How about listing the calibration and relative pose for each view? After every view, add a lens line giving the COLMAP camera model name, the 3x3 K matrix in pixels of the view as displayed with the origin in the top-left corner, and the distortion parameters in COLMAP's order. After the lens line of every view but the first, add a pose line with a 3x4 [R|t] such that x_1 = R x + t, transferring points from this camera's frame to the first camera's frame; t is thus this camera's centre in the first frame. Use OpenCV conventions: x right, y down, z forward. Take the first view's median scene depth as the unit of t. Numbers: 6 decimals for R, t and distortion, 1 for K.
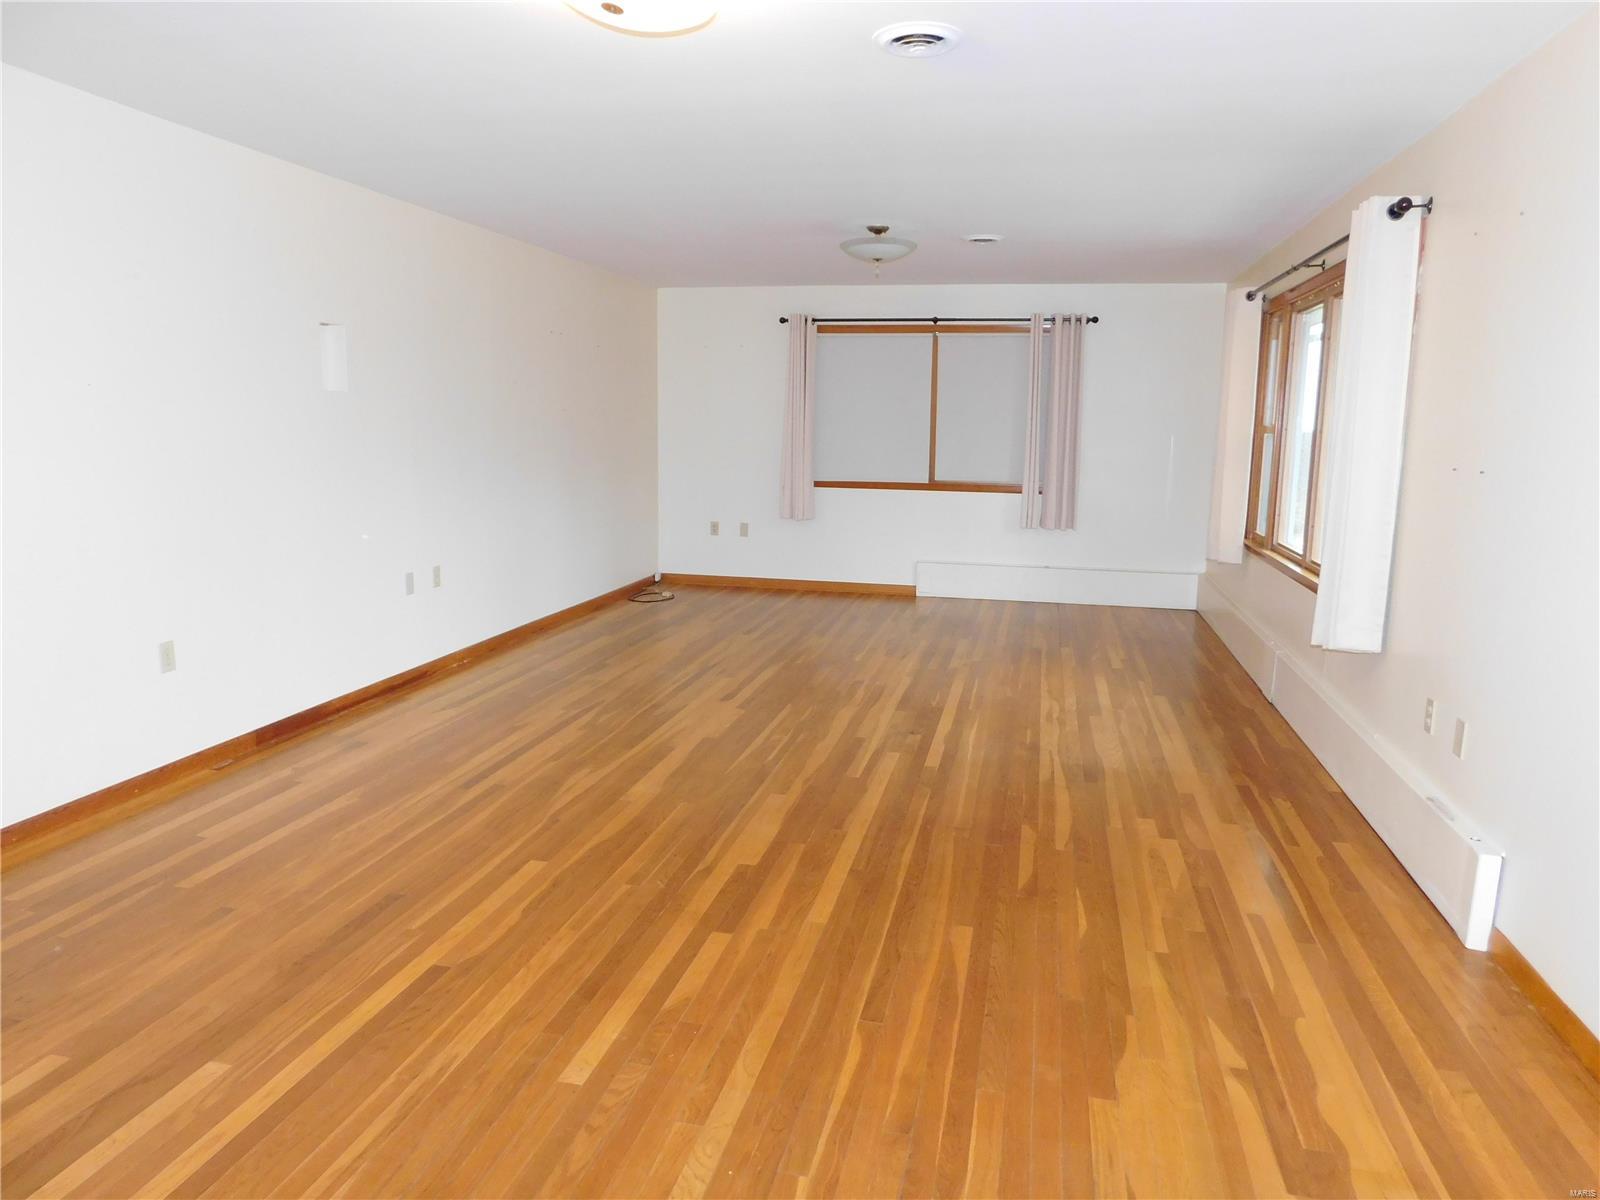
lens RADIAL K [[1057.7, 0, 804.0], [0, 1057.7, 596.8], [0, 0, 1]] dist [-0.076722, 0.065687]
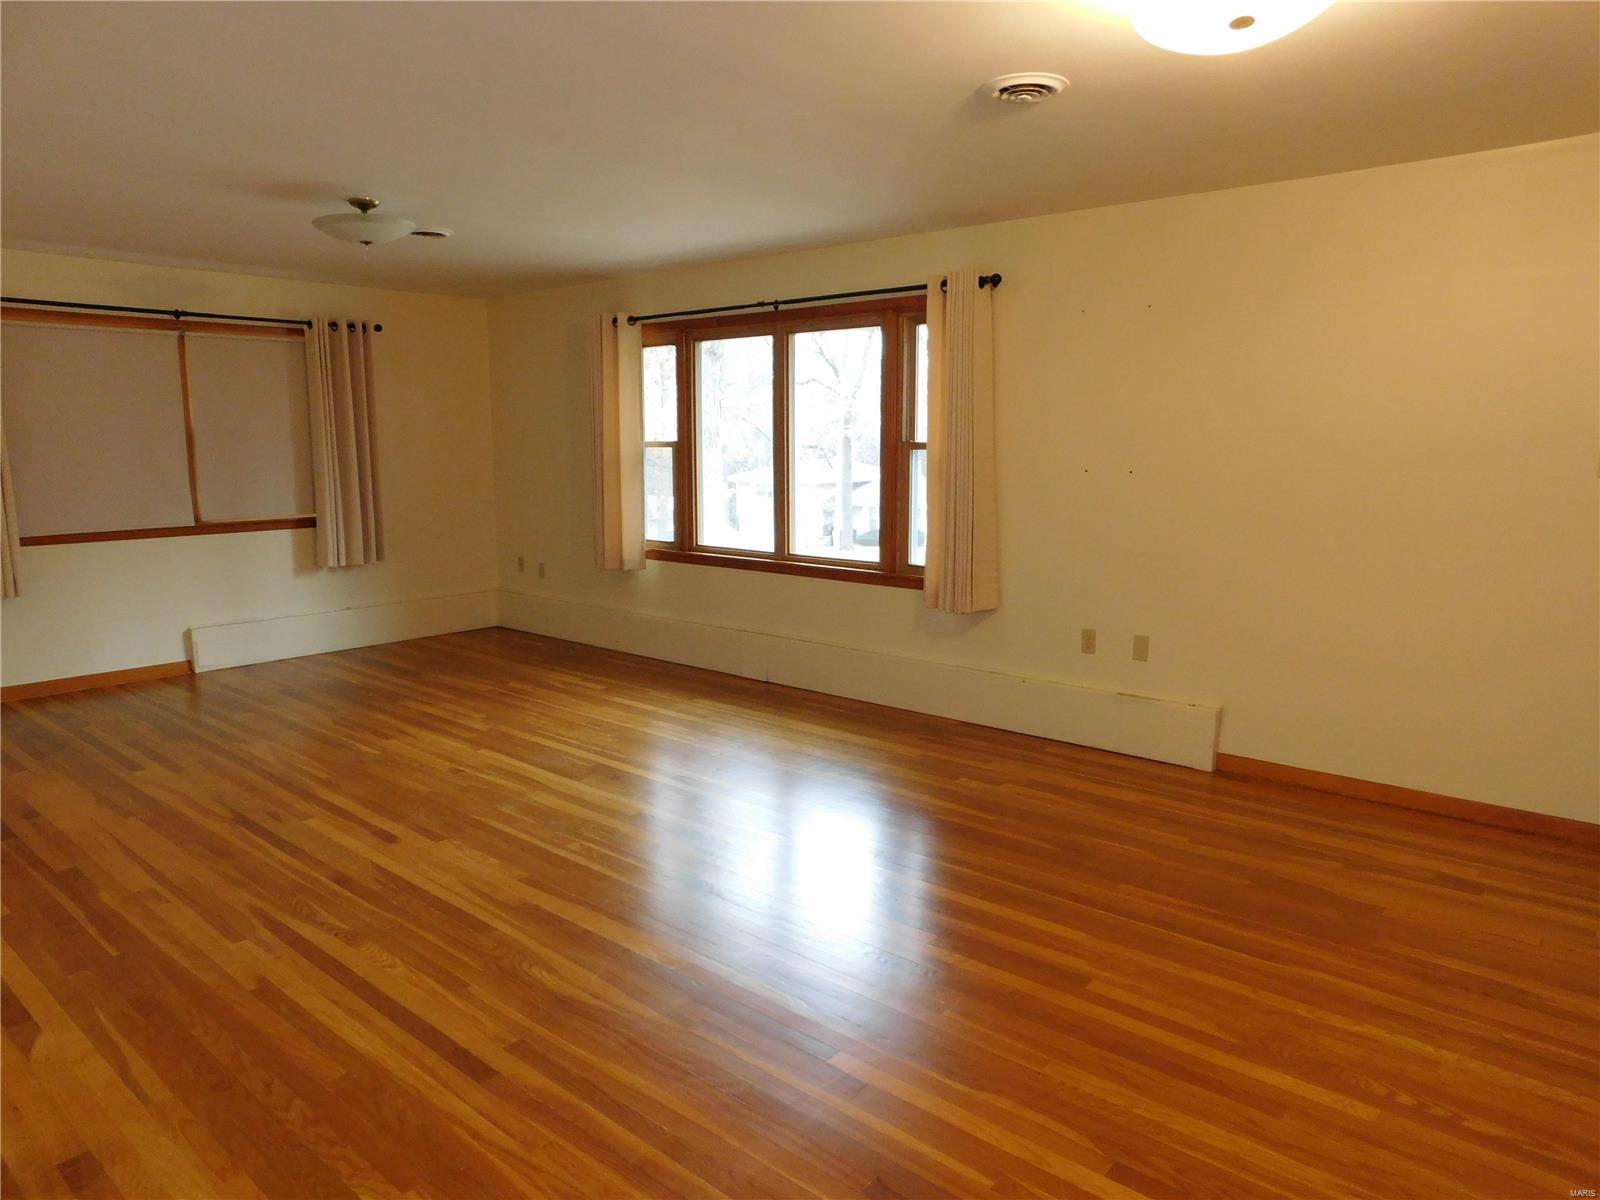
lens RADIAL K [[1057.7, 0, 804.0], [0, 1057.7, 596.8], [0, 0, 1]] dist [-0.076722, 0.065687]
pose [[0.475194, -0.149245, 0.867131, -0.593071], [0.154784, 0.984320, 0.084592, -0.091783], [-0.866160, 0.094020, 0.490843, 0.436728]]
